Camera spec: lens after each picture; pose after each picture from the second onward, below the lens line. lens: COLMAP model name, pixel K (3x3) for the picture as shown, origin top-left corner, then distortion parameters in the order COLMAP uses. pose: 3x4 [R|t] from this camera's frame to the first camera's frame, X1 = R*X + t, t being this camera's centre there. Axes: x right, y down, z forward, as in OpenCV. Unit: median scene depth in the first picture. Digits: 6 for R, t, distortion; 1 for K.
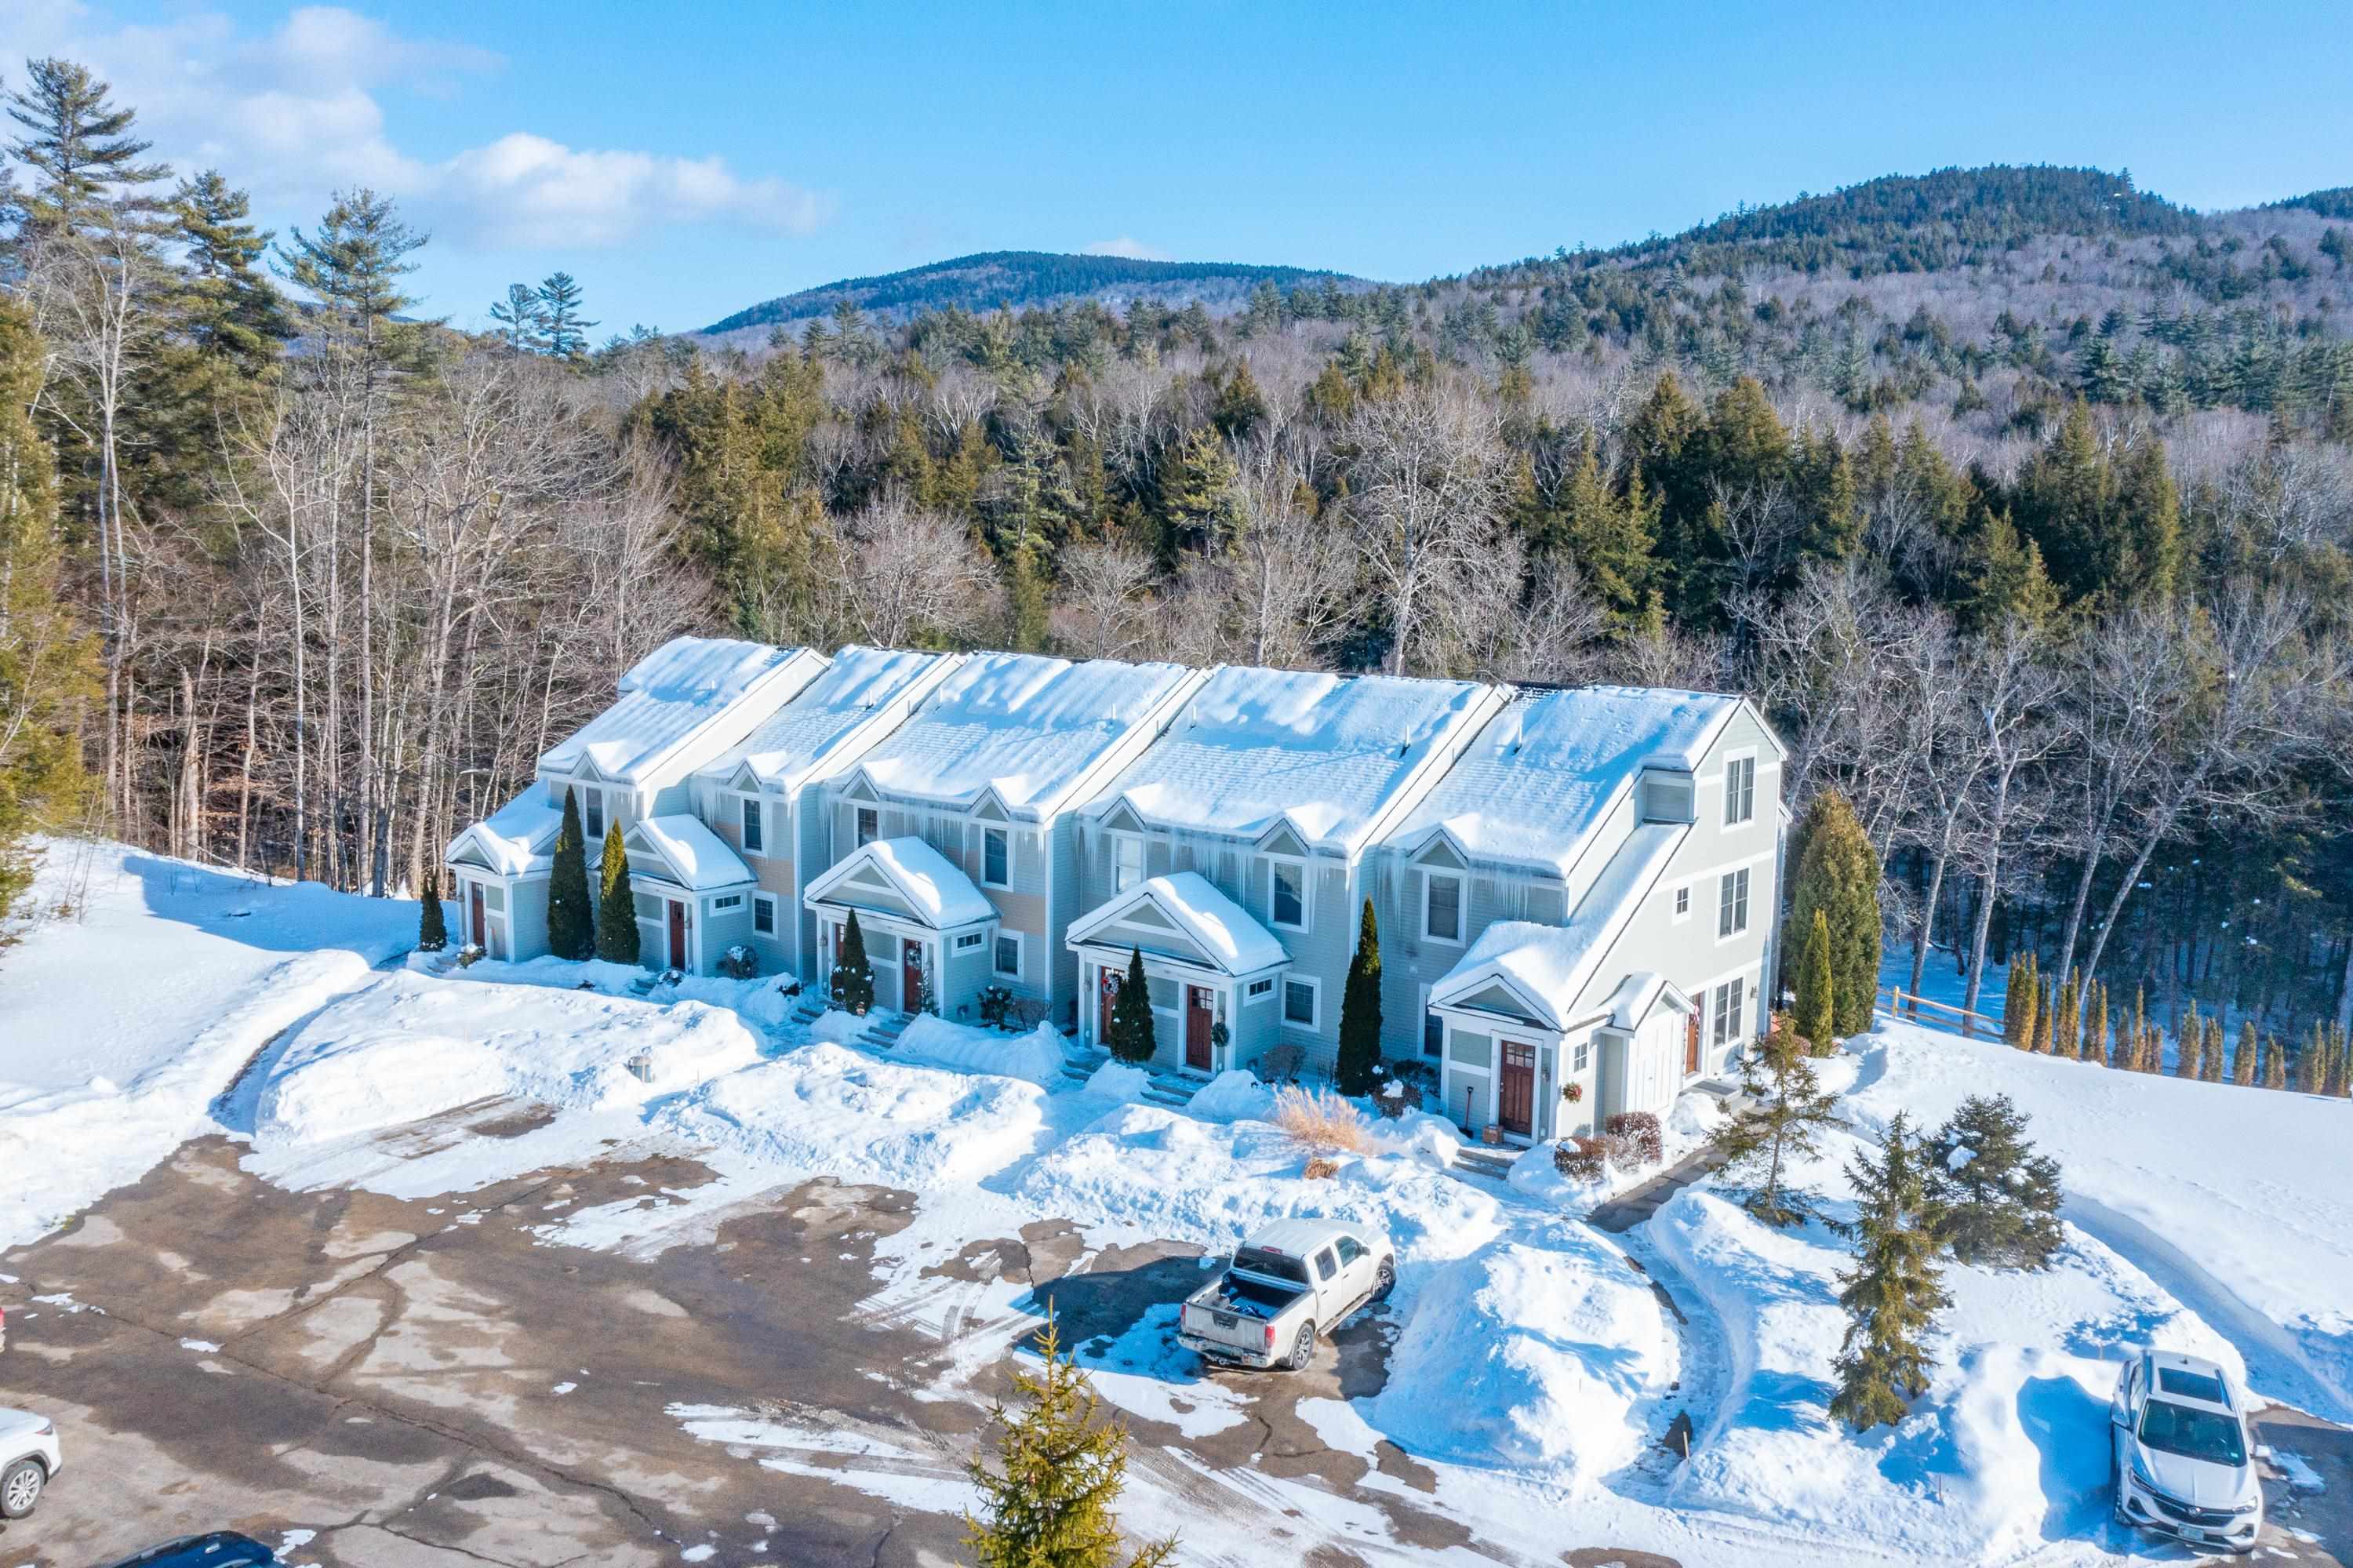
lens RADIAL K [[1849.5, 0, 1121.2], [0, 1849.5, 756.5], [0, 0, 1]] dist [-0.034781, 0.000897]
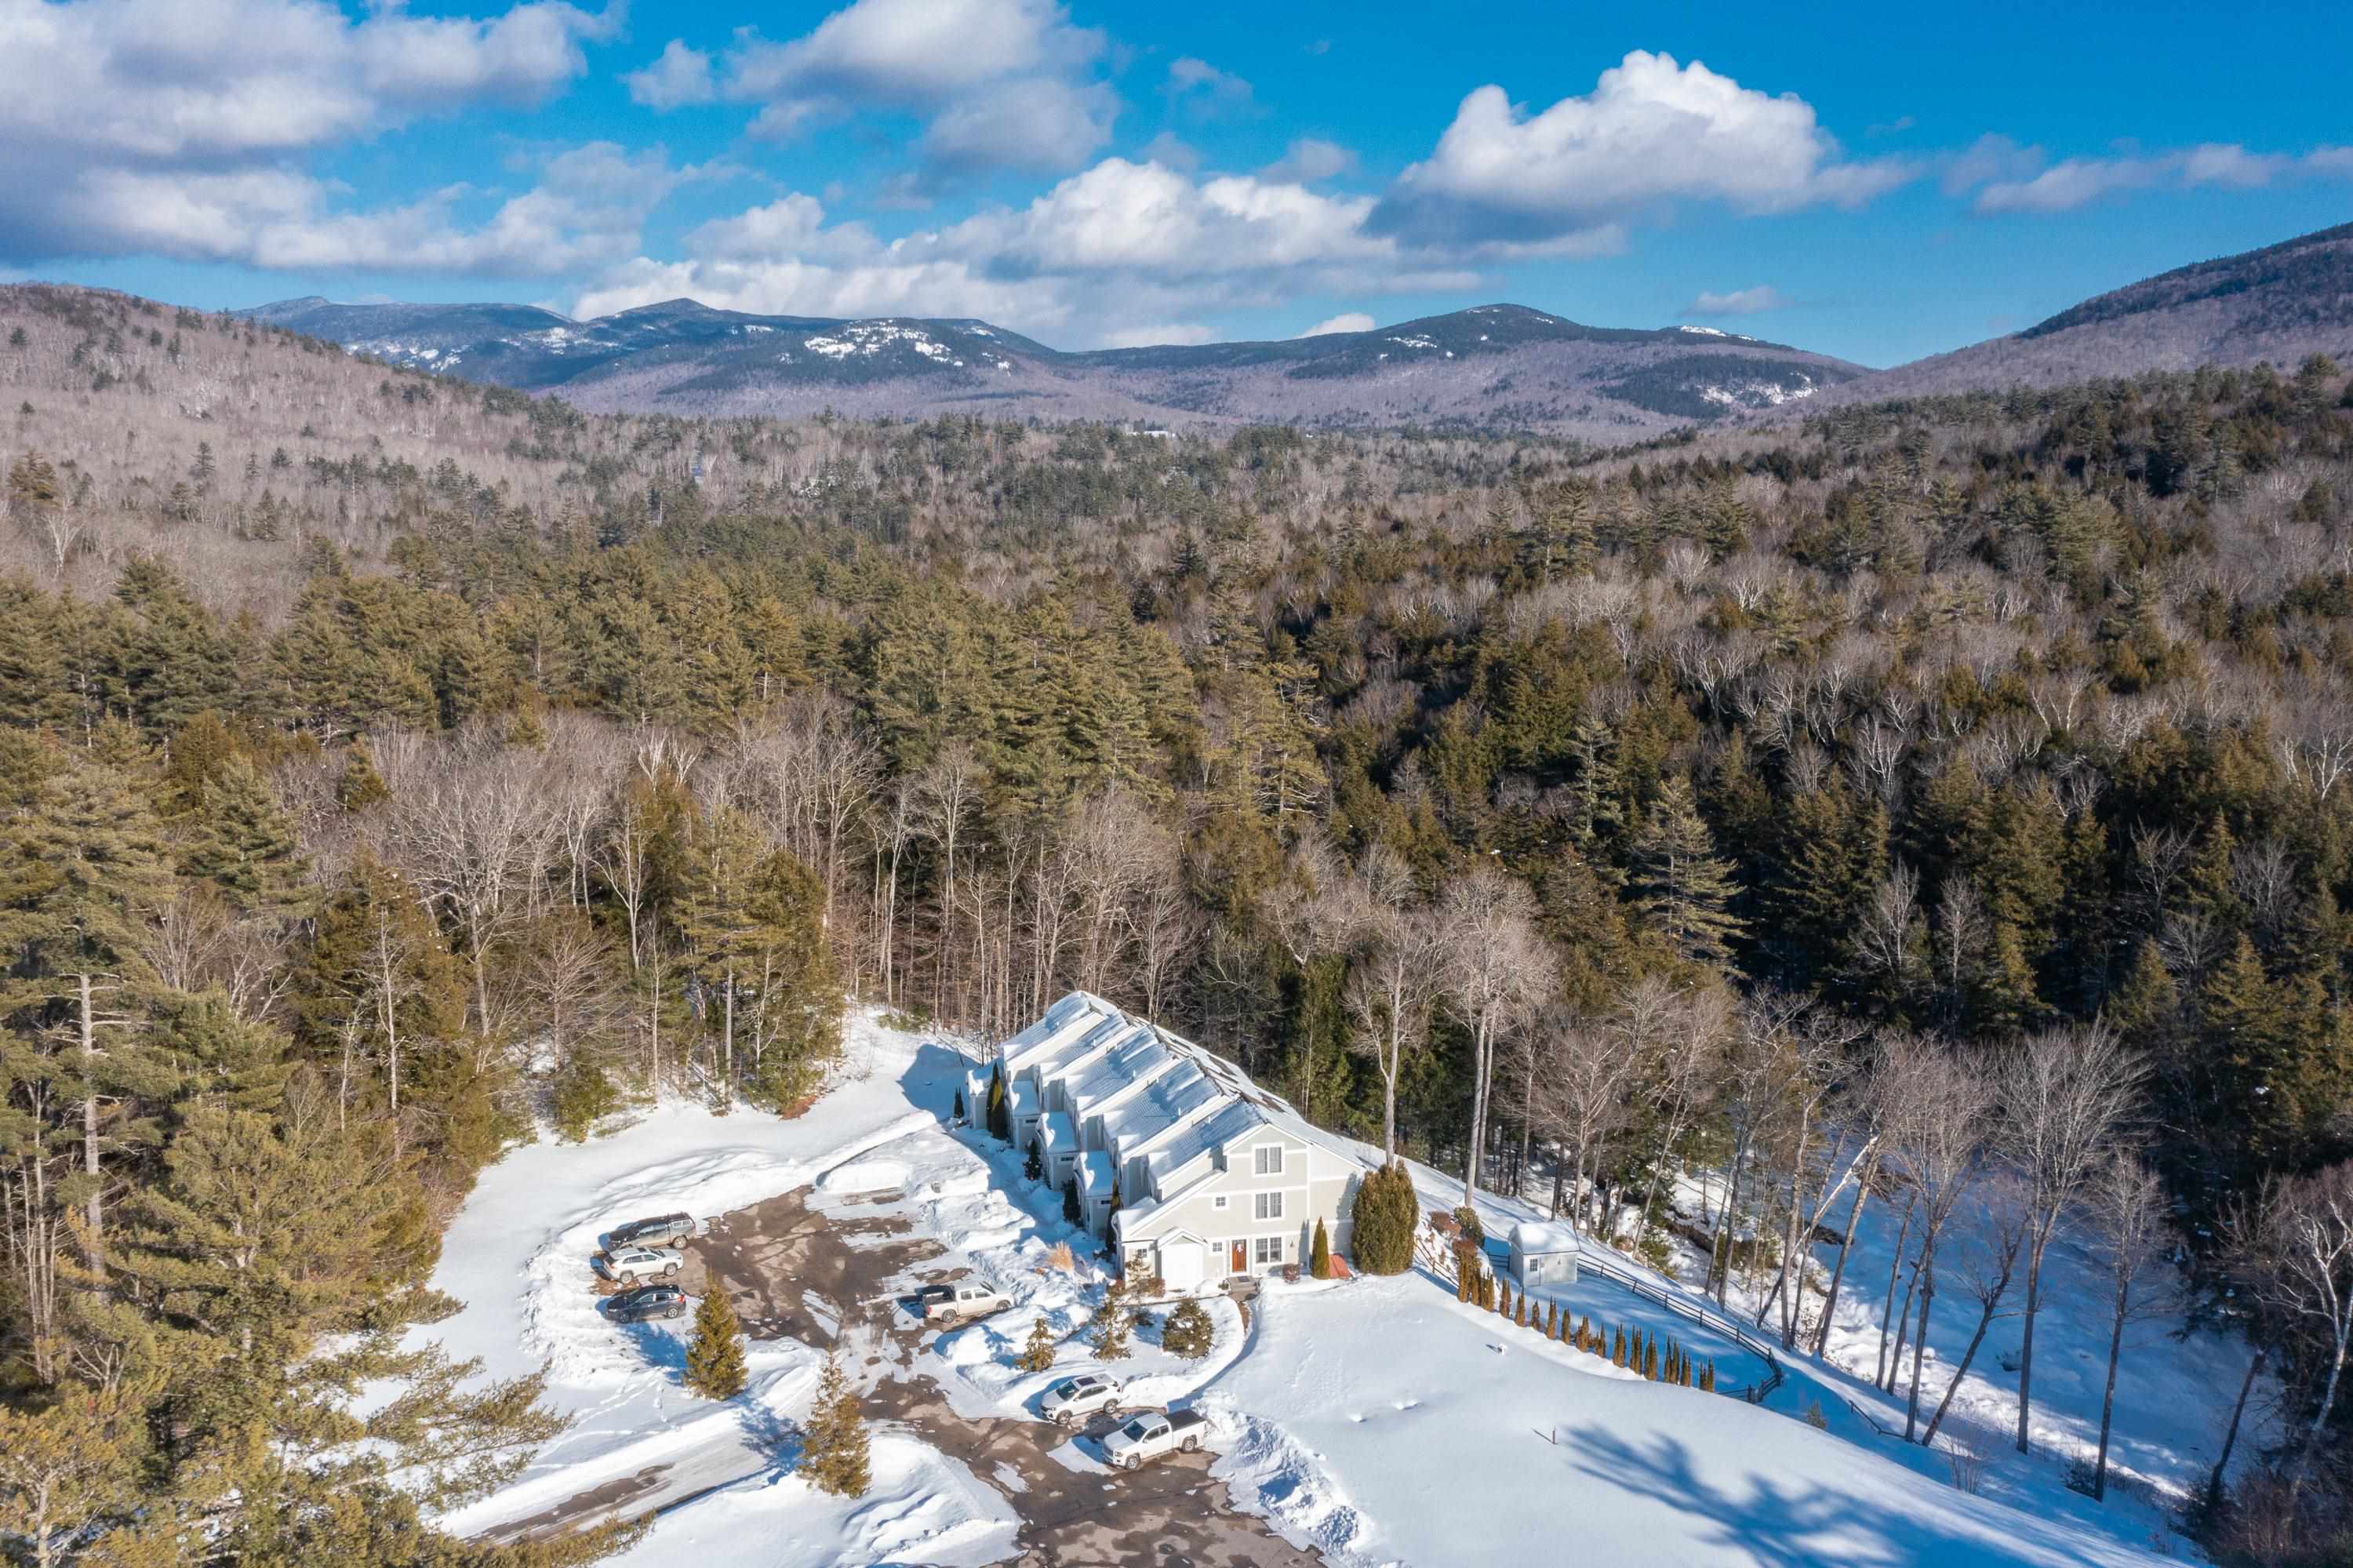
lens RADIAL K [[1889.6, 0, 1176.5], [0, 1889.6, 784.0], [0, 0, 1]] dist [-0.003790, -0.002806]
pose [[0.784084, 0.059615, -0.617786, 0.111833], [-0.048298, 0.998219, 0.035027, -0.035648], [0.618773, 0.002373, 0.785566, -0.065851]]
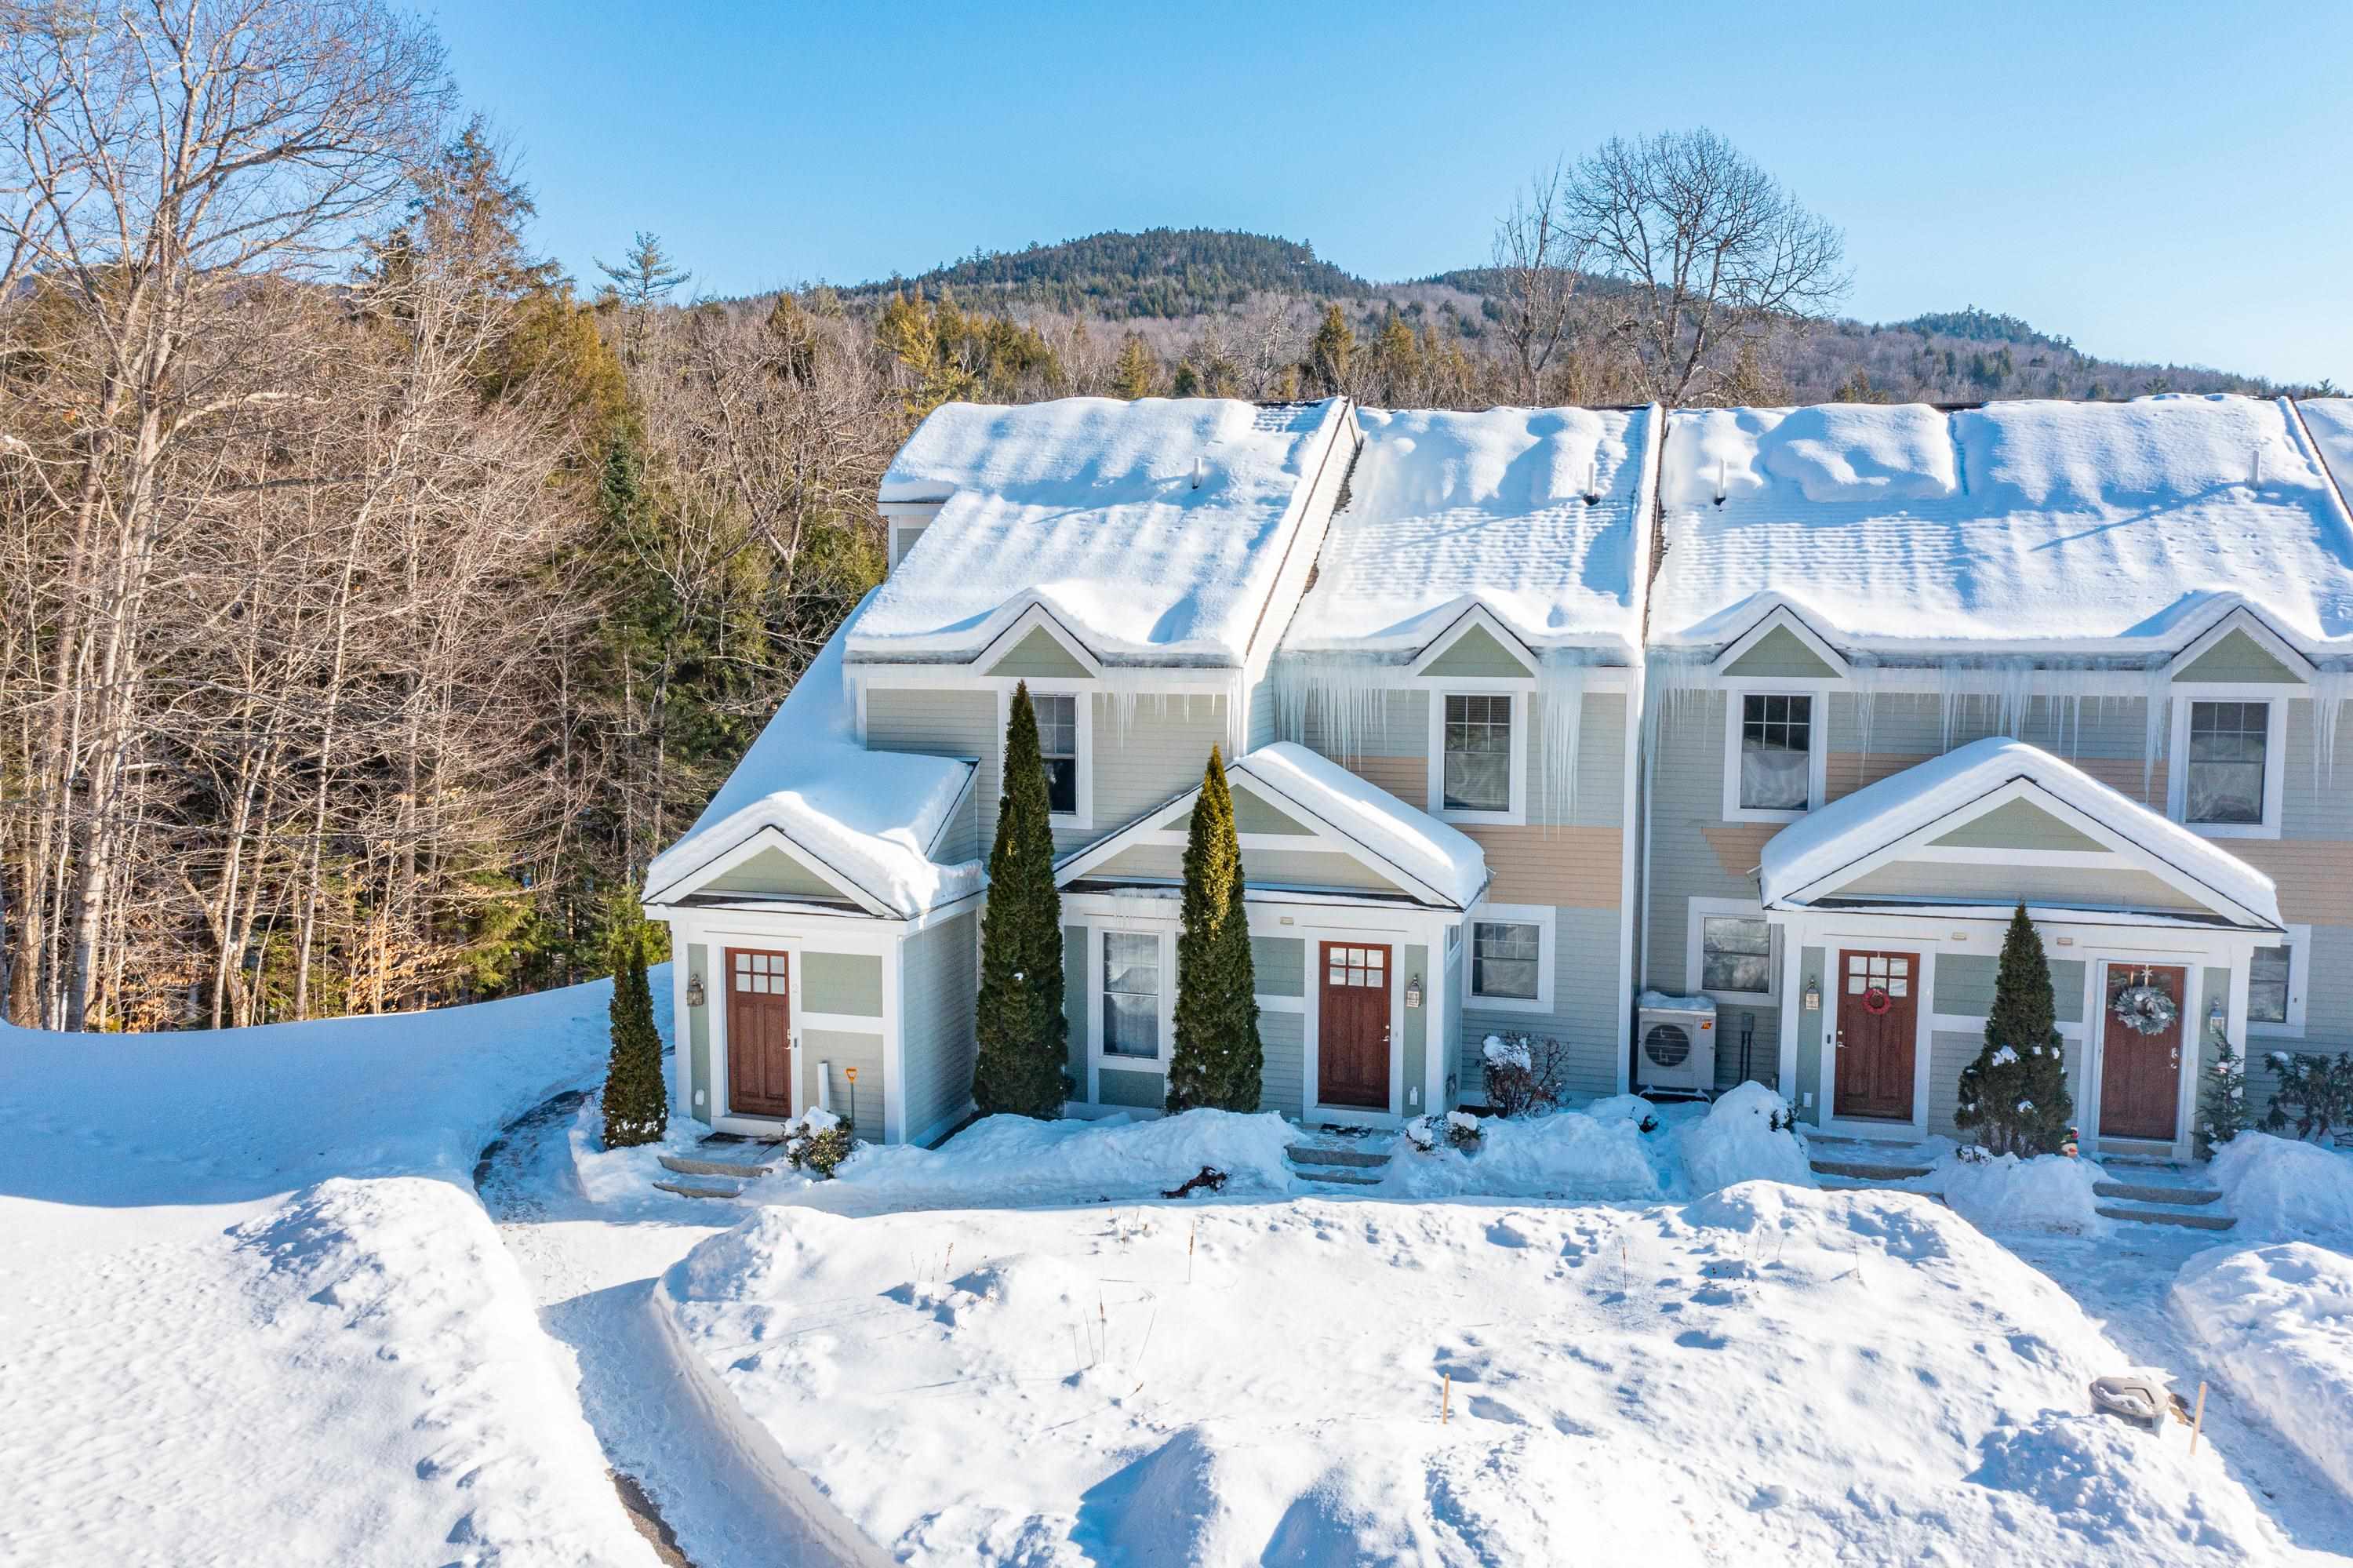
lens RADIAL K [[1849.5, 0, 1121.2], [0, 1849.5, 756.5], [0, 0, 1]] dist [-0.034781, 0.000897]
pose [[0.907244, -0.043119, 0.418388, -0.034743], [0.055277, 0.998327, -0.016978, 0.003104], [-0.416956, 0.038530, 0.908110, 0.049170]]
